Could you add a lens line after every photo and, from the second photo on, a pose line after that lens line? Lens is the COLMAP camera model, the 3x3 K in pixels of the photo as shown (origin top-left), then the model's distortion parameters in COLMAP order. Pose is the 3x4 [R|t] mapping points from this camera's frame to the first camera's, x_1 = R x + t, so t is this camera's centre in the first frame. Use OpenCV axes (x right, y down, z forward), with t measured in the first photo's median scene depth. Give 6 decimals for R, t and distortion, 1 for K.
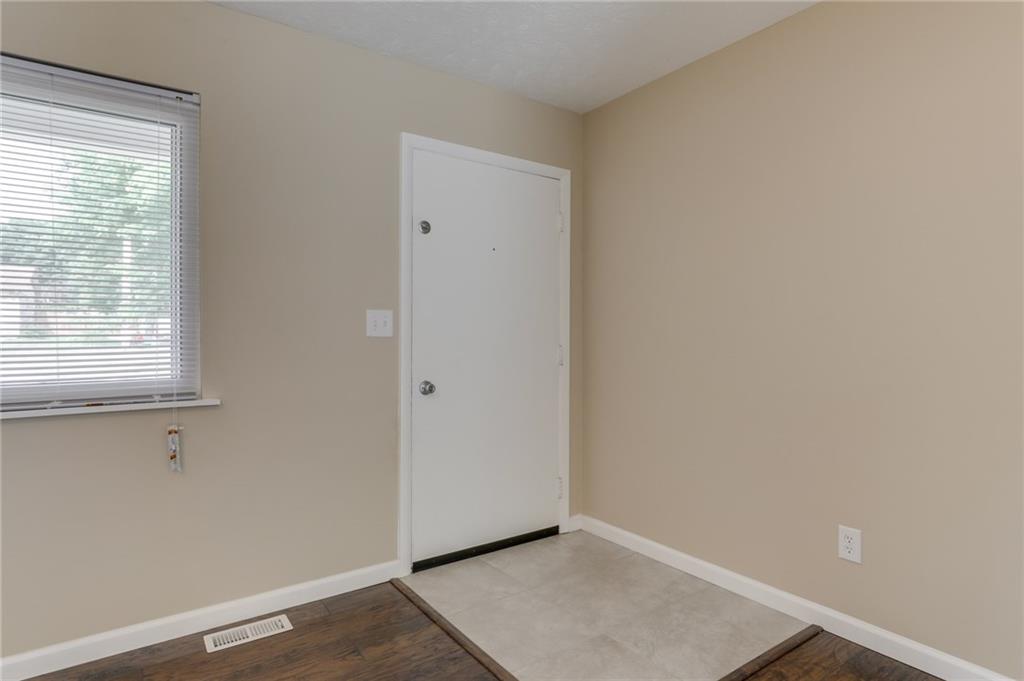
lens RADIAL K [[565.5, 0, 516.4], [0, 565.5, 339.2], [0, 0, 1]] dist [-0.006869, -0.000889]
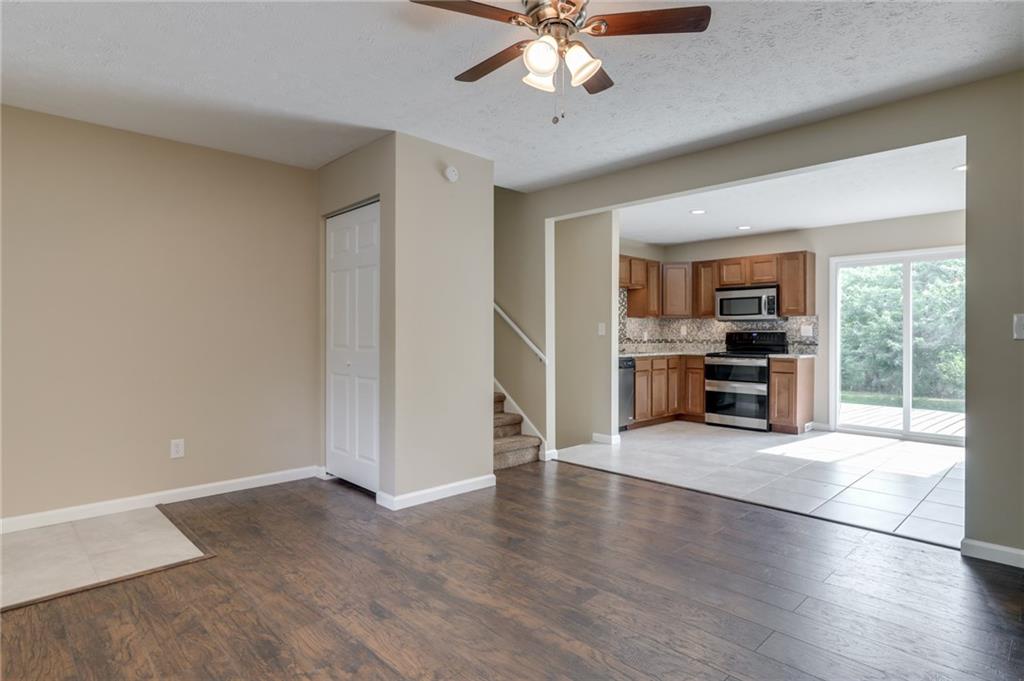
lens RADIAL K [[551.4, 0, 512.2], [0, 551.4, 337.0], [0, 0, 1]] dist [-0.011136, 0.000515]
pose [[-0.149286, -0.006485, 0.988773, -1.065527], [0.008049, 0.999937, 0.007773, -0.002260], [-0.988761, 0.009119, -0.149224, 0.153159]]
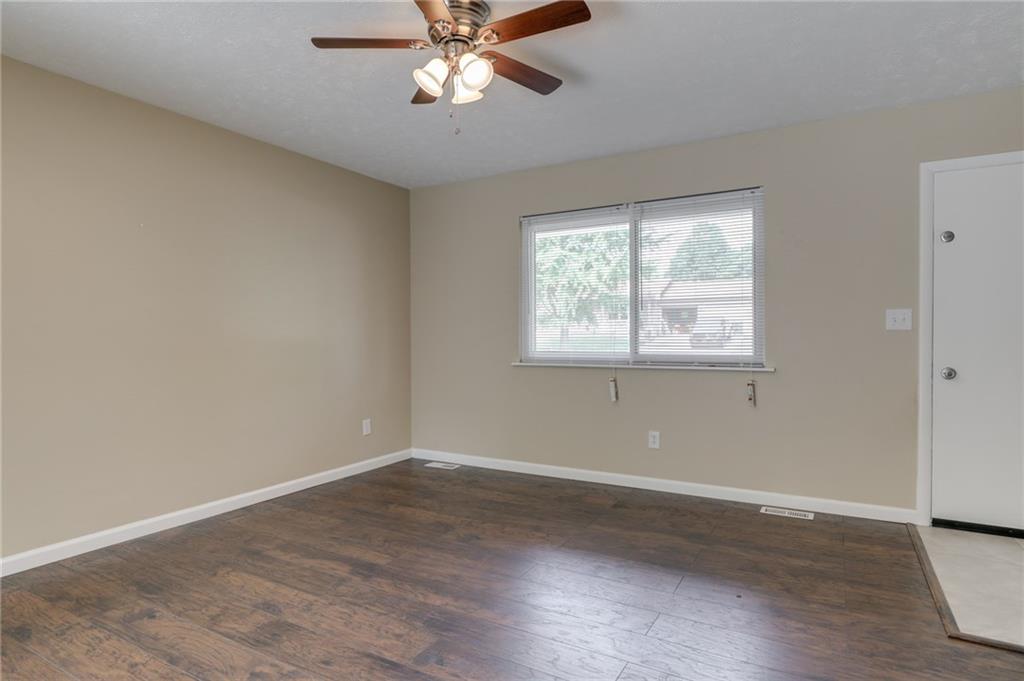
lens RADIAL K [[551.4, 0, 512.2], [0, 551.4, 337.0], [0, 0, 1]] dist [-0.011136, 0.000515]
pose [[0.406629, 0.002905, -0.913589, 0.529675], [-0.004175, 0.999990, 0.001321, 0.013750], [0.913584, 0.003277, 0.406637, -0.299734]]
